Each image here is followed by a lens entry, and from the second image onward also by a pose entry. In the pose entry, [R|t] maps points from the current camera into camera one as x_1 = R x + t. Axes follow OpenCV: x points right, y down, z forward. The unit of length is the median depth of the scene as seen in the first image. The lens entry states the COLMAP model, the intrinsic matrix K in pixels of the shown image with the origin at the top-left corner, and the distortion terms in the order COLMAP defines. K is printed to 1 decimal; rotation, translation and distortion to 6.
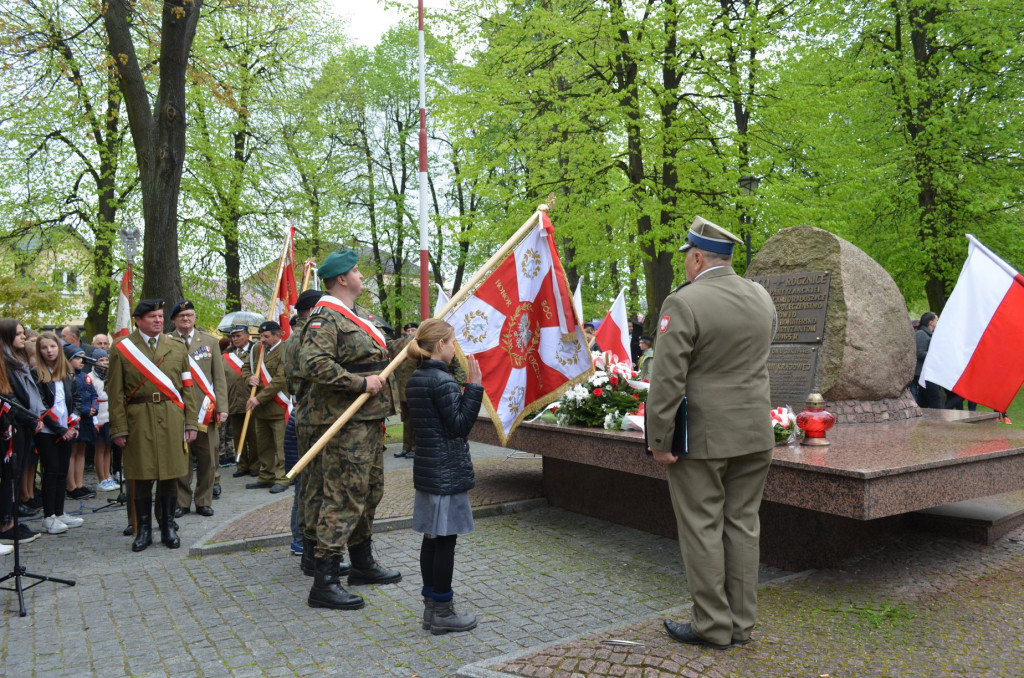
lens RADIAL K [[877.8, 0, 511.9], [0, 877.8, 342.7], [0, 0, 1]] dist [-0.018177, 0.001451]
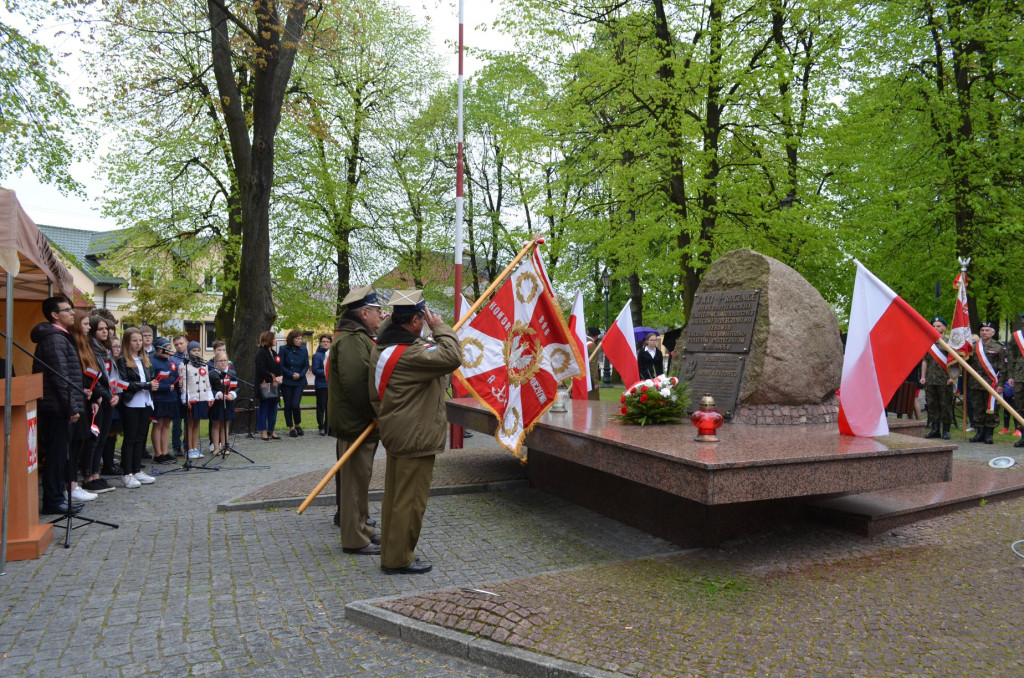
lens RADIAL K [[795.5, 0, 514.5], [0, 795.5, 348.1], [0, 0, 1]] dist [-0.011209, 0.006717]
pose [[0.991481, 0.026778, -0.127465, 0.177226], [-0.026199, 0.999637, 0.006217, -0.004597], [0.127585, -0.002824, 0.991824, -0.058117]]
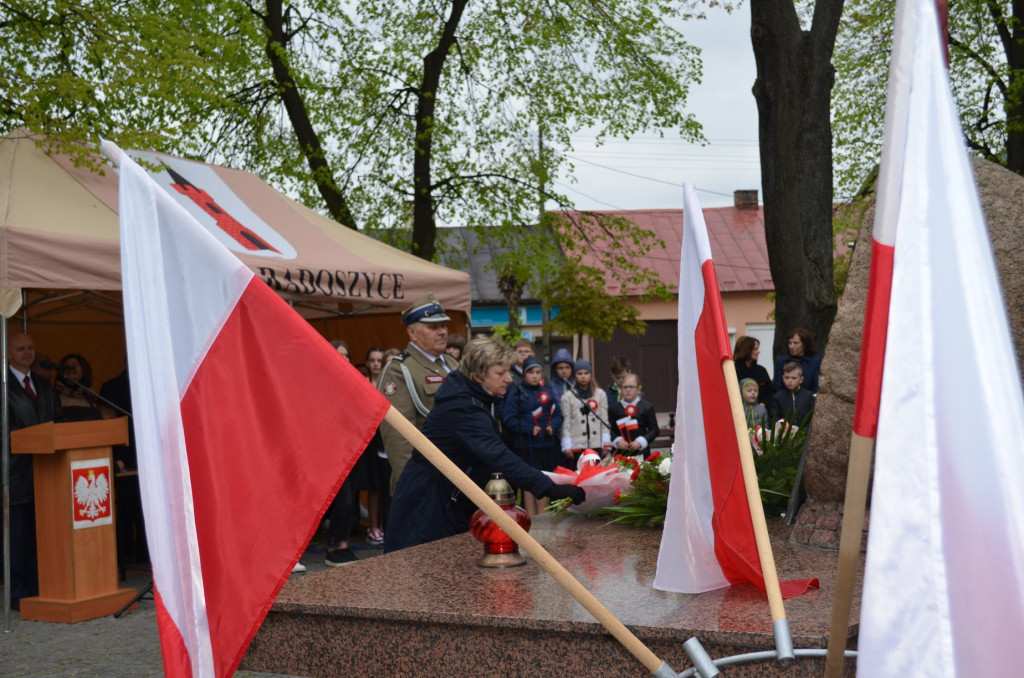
lens RADIAL K [[1381.5, 0, 516.2], [0, 1381.5, 344.1], [0, 0, 1]] dist [-0.004568, 0.000000]
pose [[0.494224, -0.001263, -0.869334, 0.925996], [0.023558, 0.999651, 0.011941, -0.036068], [0.869015, -0.026381, 0.494082, 0.428930]]
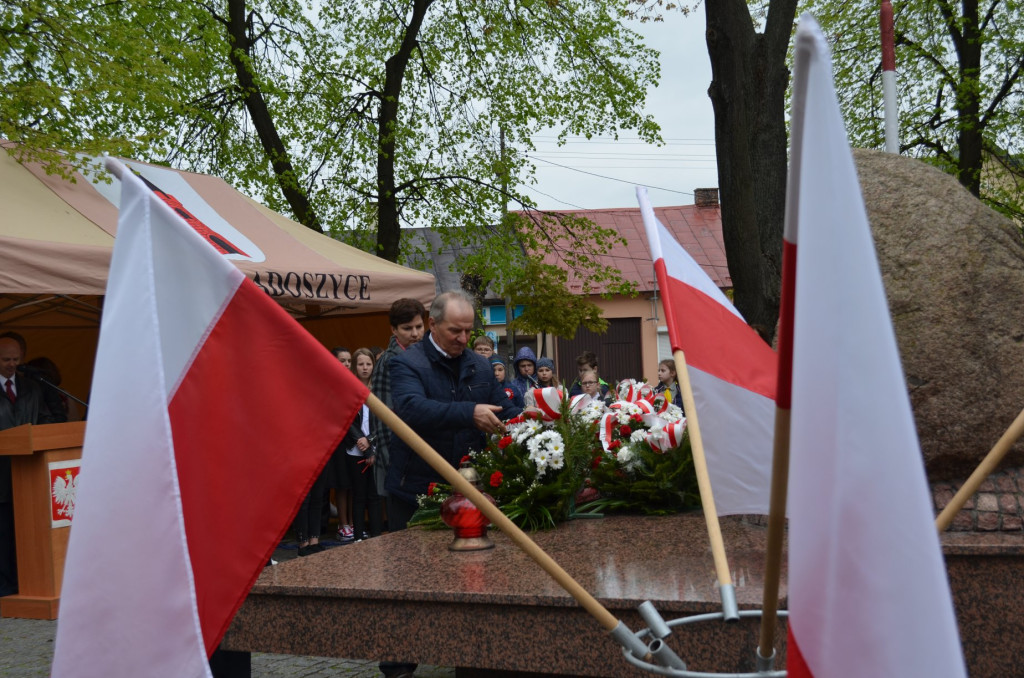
lens RADIAL K [[1385.9, 0, 516.7], [0, 1385.9, 341.0], [0, 0, 1]] dist [-0.019145, 0.000000]
pose [[0.516744, -0.010081, -0.856081, 0.966386], [0.036621, 0.999276, 0.010338, -0.034048], [0.855356, -0.036693, 0.516739, 0.404796]]
